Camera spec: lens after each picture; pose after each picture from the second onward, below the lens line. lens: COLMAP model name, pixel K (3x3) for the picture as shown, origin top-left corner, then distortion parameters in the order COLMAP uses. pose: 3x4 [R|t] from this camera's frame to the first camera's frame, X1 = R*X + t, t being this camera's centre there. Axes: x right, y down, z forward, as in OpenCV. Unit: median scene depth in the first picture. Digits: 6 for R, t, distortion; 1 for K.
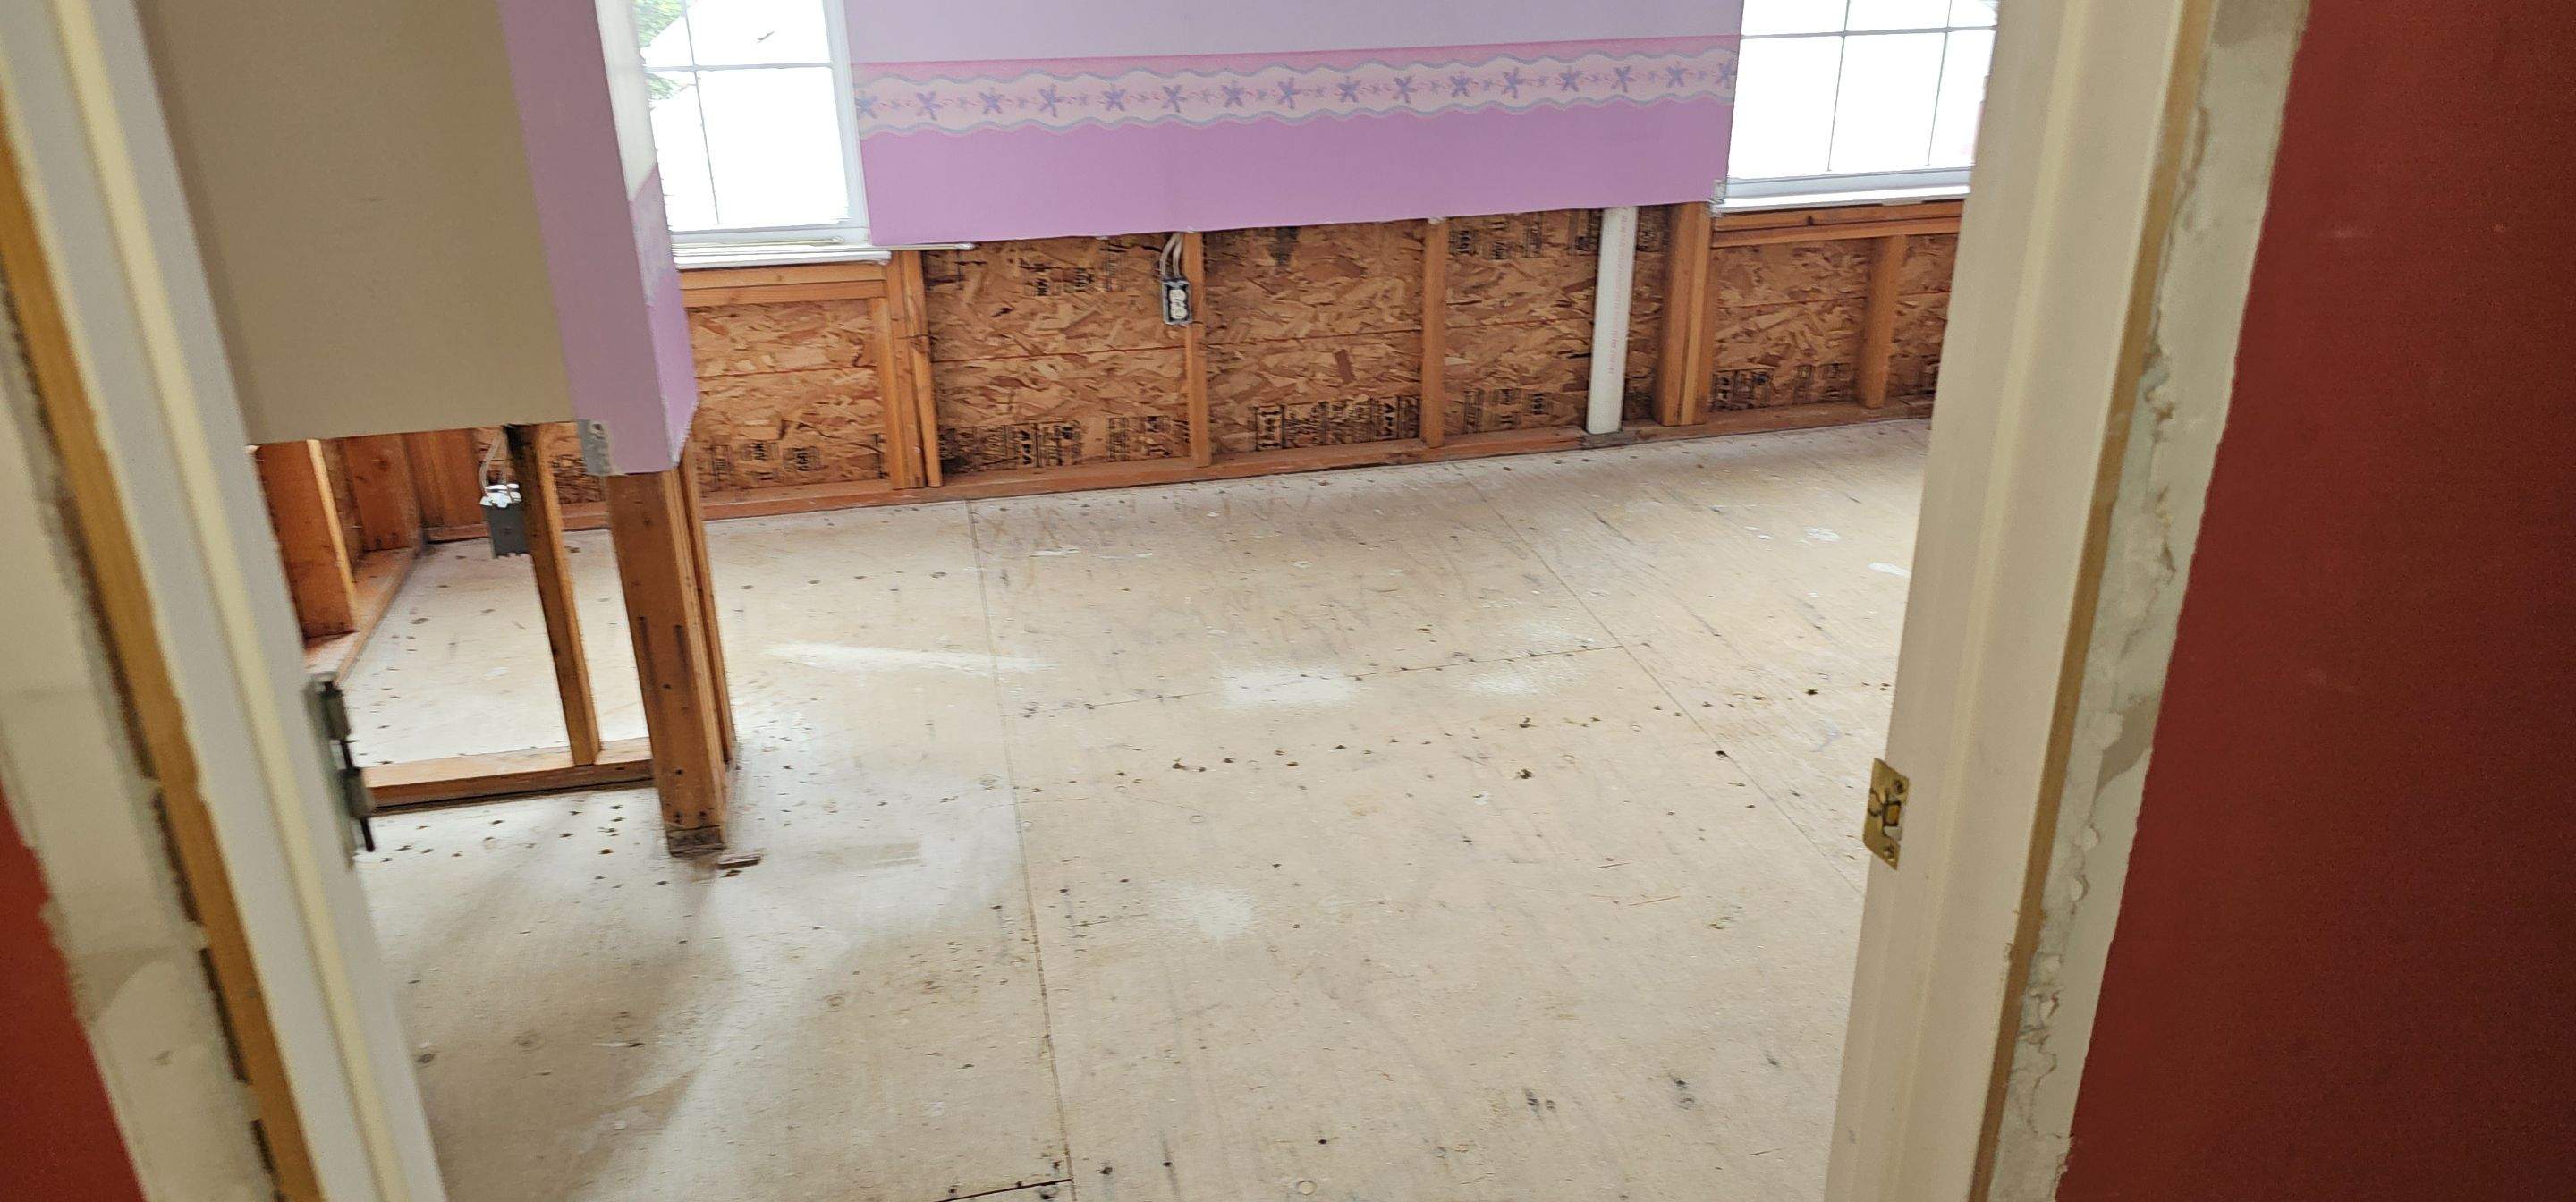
lens RADIAL K [[1747.6, 0, 1304.4], [0, 1747.6, 623.7], [0, 0, 1]] dist [0.078222, -0.092905]
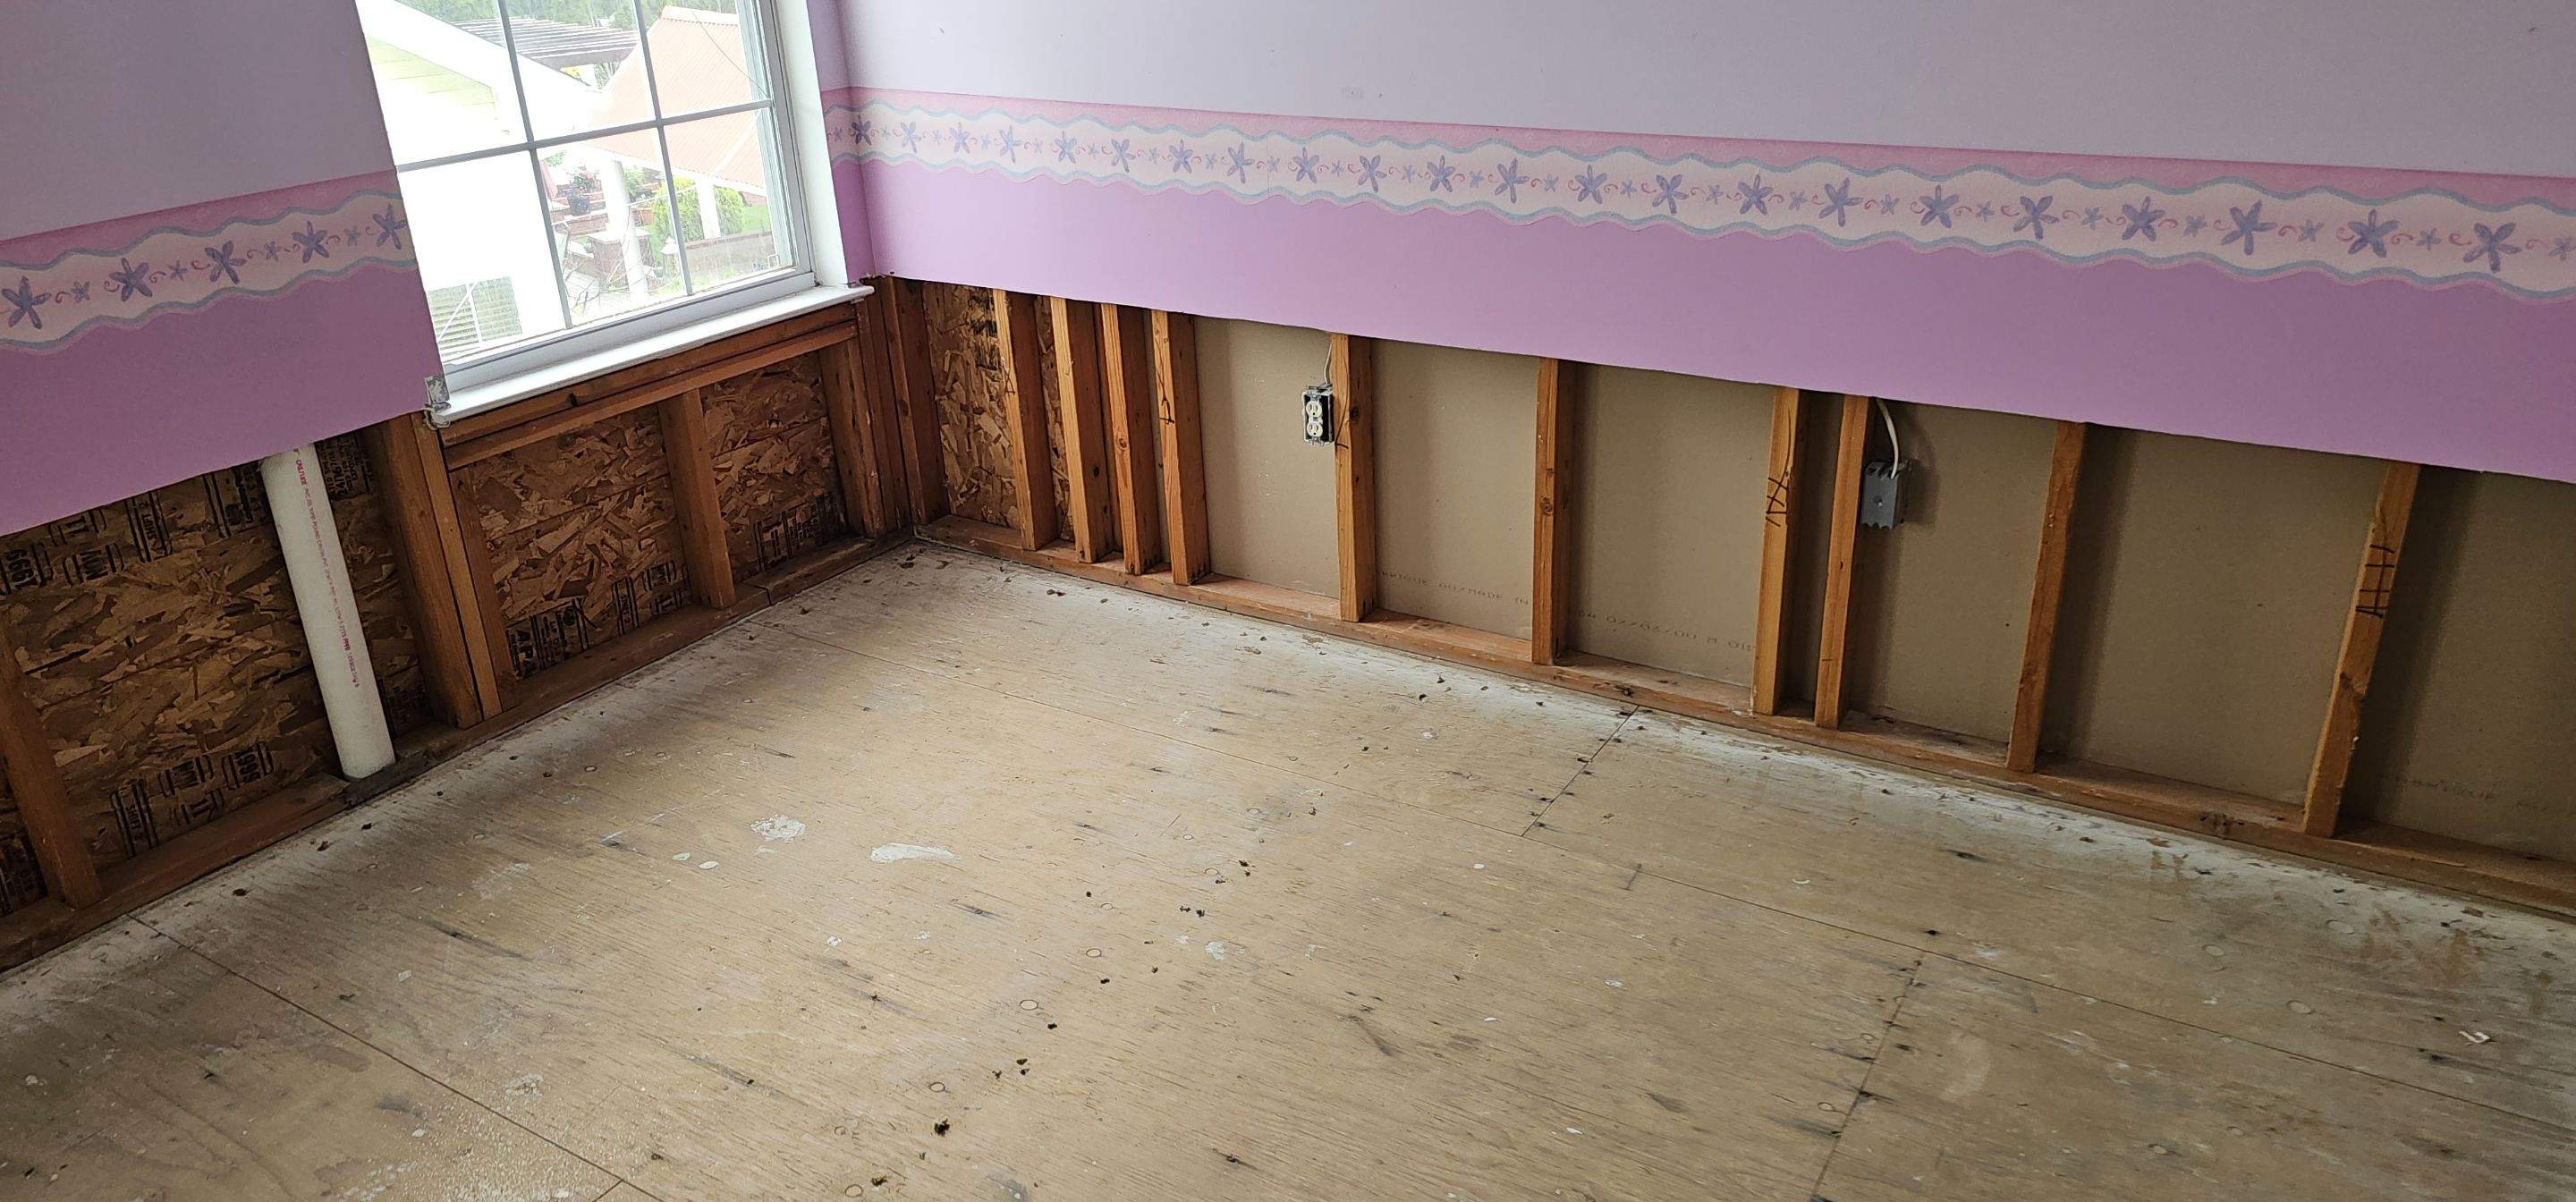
lens RADIAL K [[1747.6, 0, 1296.2], [0, 1747.6, 584.5], [0, 0, 1]] dist [0.078222, -0.092905]
pose [[0.706934, -0.294503, 0.643049, 0.009716], [0.314616, 0.945222, 0.087020, -0.134498], [-0.633452, 0.140796, 0.760865, 0.289753]]
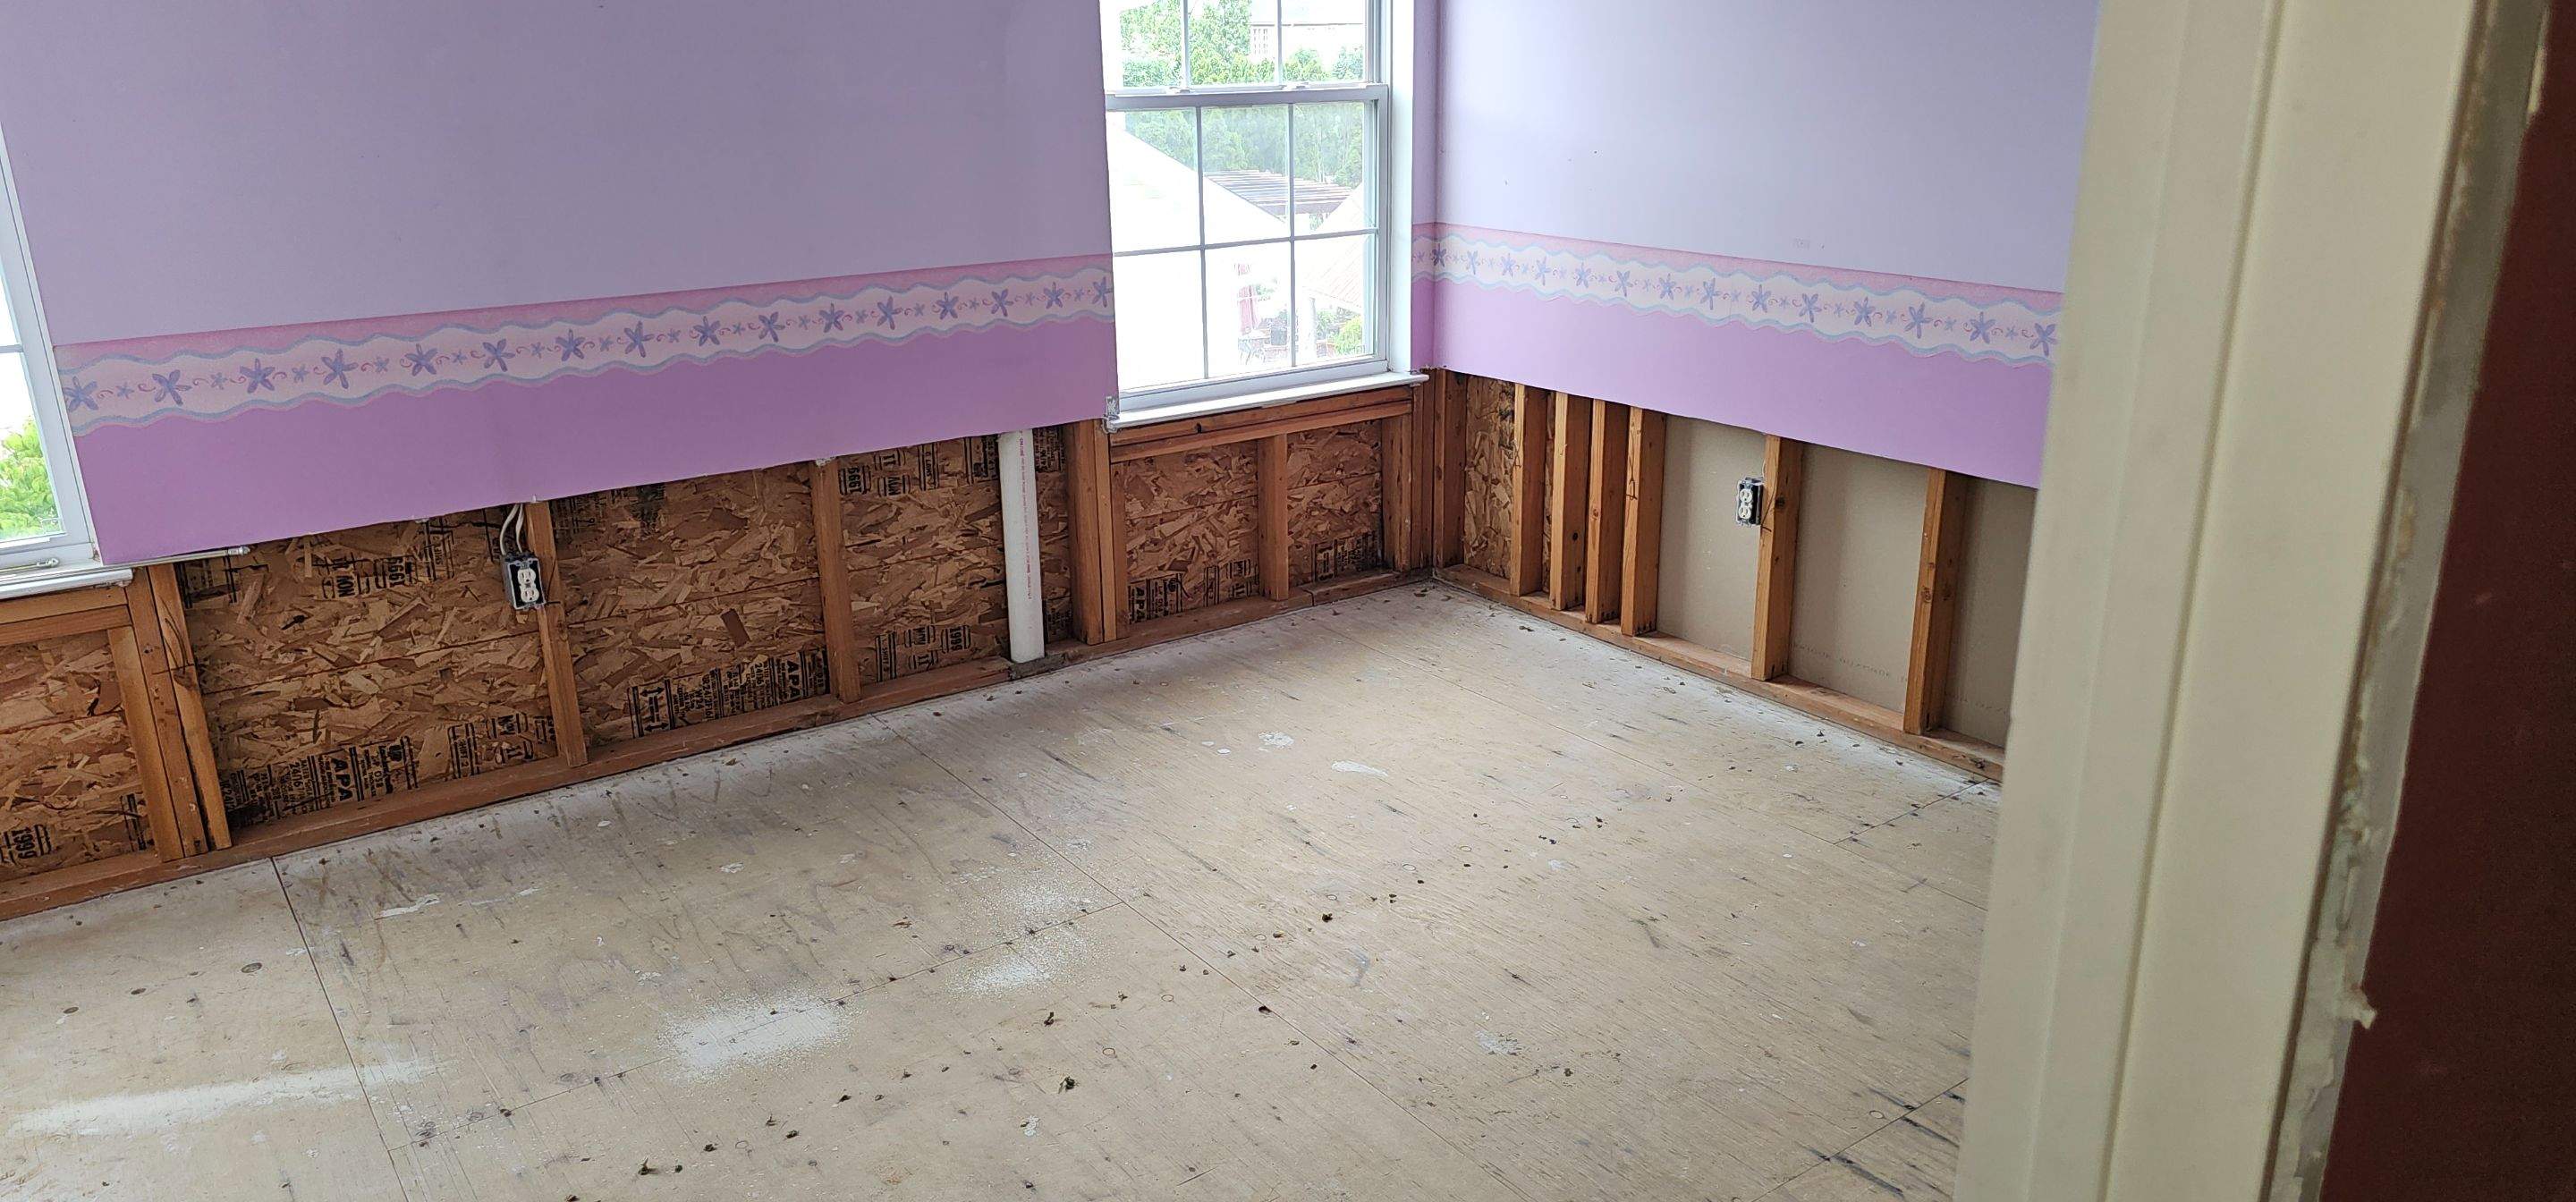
lens RADIAL K [[1747.6, 0, 1284.6], [0, 1747.6, 612.6], [0, 0, 1]] dist [0.078222, -0.092905]
pose [[0.922545, -0.125045, 0.365067, -0.047849], [0.162864, 0.983825, -0.074583, -0.045017], [-0.349836, 0.128262, 0.927989, 0.075494]]
